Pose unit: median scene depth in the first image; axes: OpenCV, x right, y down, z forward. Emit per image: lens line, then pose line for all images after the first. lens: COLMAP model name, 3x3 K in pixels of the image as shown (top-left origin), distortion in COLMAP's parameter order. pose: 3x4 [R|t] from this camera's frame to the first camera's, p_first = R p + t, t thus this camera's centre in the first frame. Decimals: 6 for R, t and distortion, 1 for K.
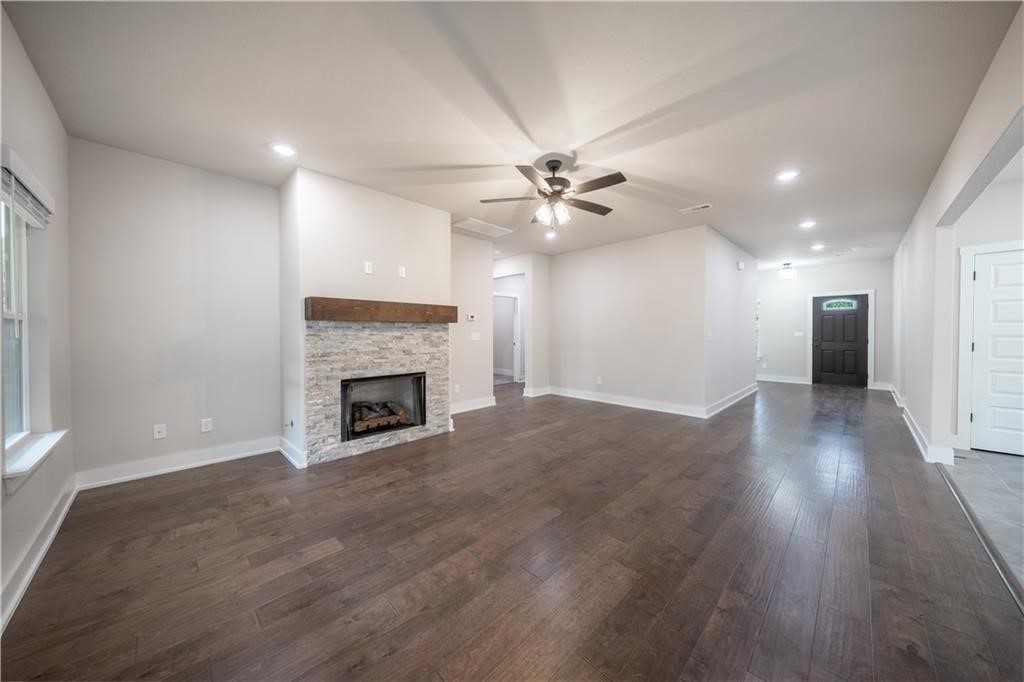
lens RADIAL K [[347.9, 0, 518.2], [0, 347.9, 336.0], [0, 0, 1]] dist [0.001386, -0.000041]
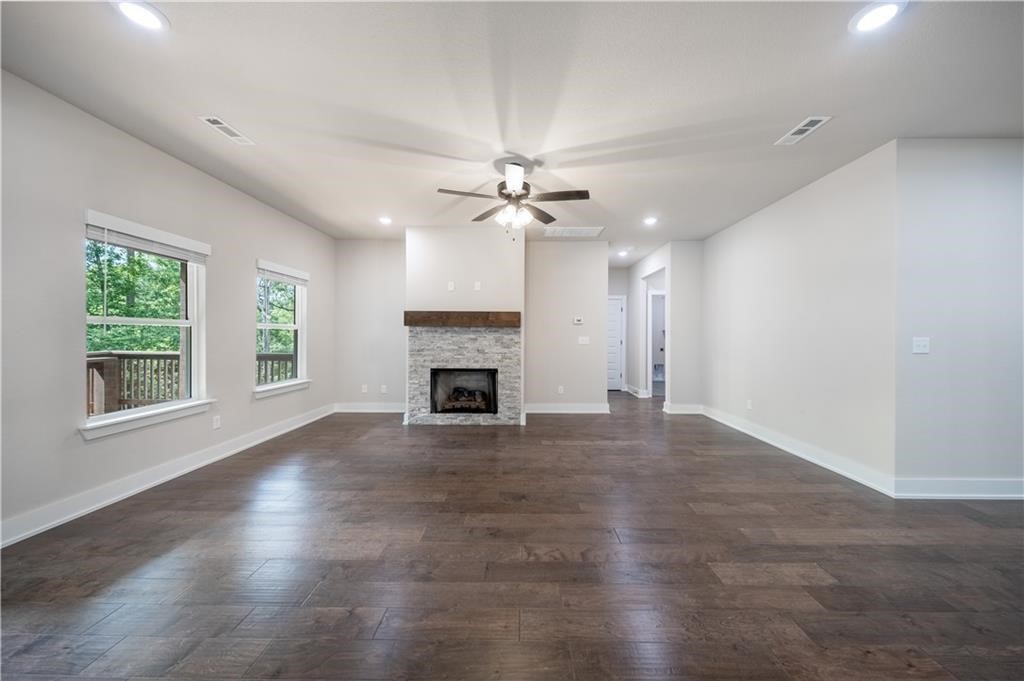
lens RADIAL K [[343.2, 0, 514.6], [0, 343.2, 336.7], [0, 0, 1]] dist [0.000873, -0.000008]
pose [[0.690506, 0.008486, -0.723277, 0.641951], [-0.014512, 0.999892, -0.002122, -0.004072], [0.723181, 0.011961, 0.690555, 0.255849]]
